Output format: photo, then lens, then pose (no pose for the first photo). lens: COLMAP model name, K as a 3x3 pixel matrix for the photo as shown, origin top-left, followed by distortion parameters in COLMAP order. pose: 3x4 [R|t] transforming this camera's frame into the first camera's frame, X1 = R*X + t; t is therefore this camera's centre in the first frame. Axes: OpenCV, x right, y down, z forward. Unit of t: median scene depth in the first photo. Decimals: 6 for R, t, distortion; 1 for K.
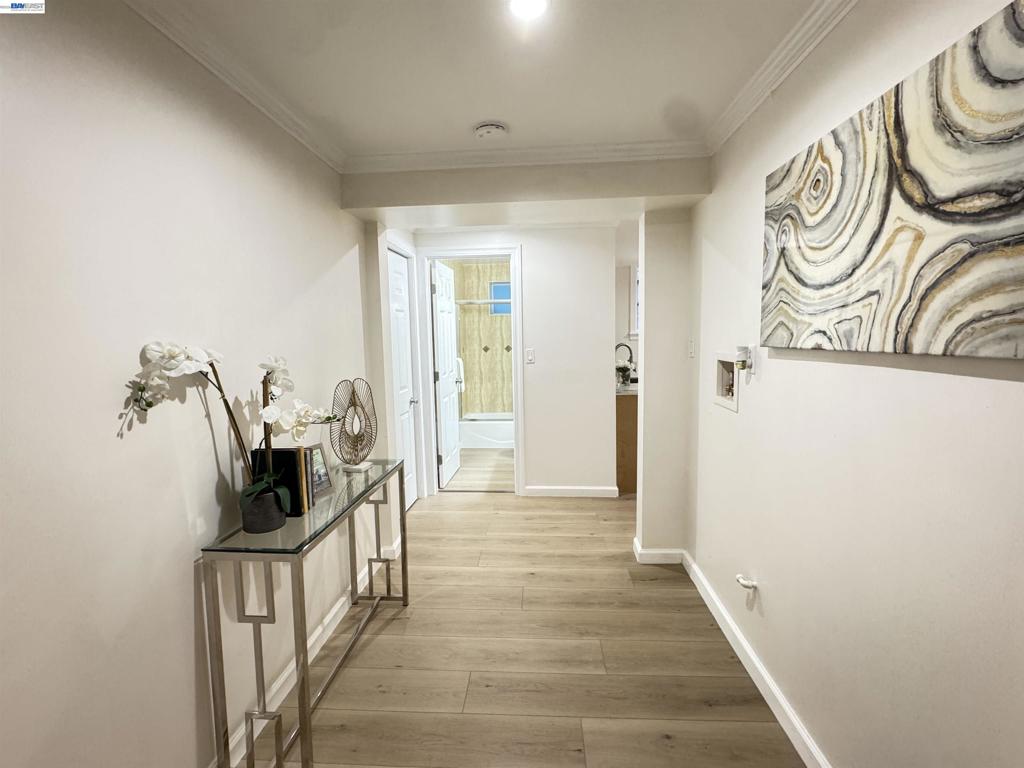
lens RADIAL K [[482.1, 0, 512.0], [0, 482.1, 384.0], [0, 0, 1]] dist [-0.000364, -0.000068]
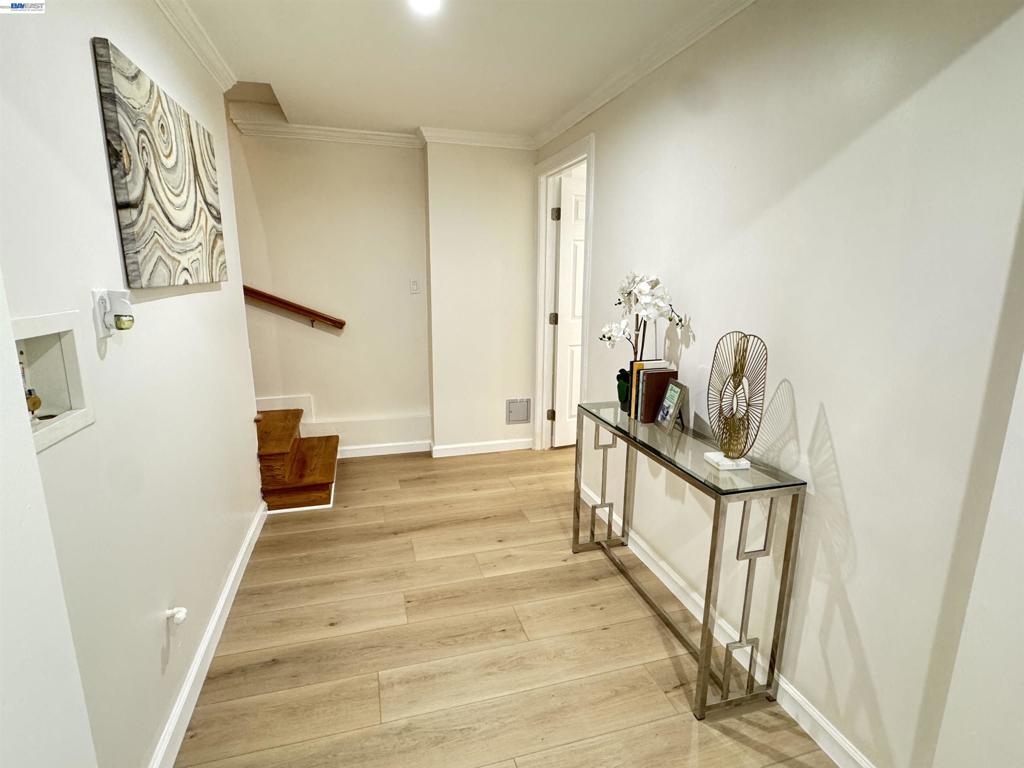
lens RADIAL K [[512.0, 0, 512.0], [0, 512.0, 384.0], [0, 0, 1]] dist [-0.001448, 0.000414]
pose [[-0.941170, 0.084457, -0.327209, 0.257970], [-0.022220, 0.950704, 0.309302, -0.196941], [0.337202, 0.298377, -0.892898, 1.976349]]
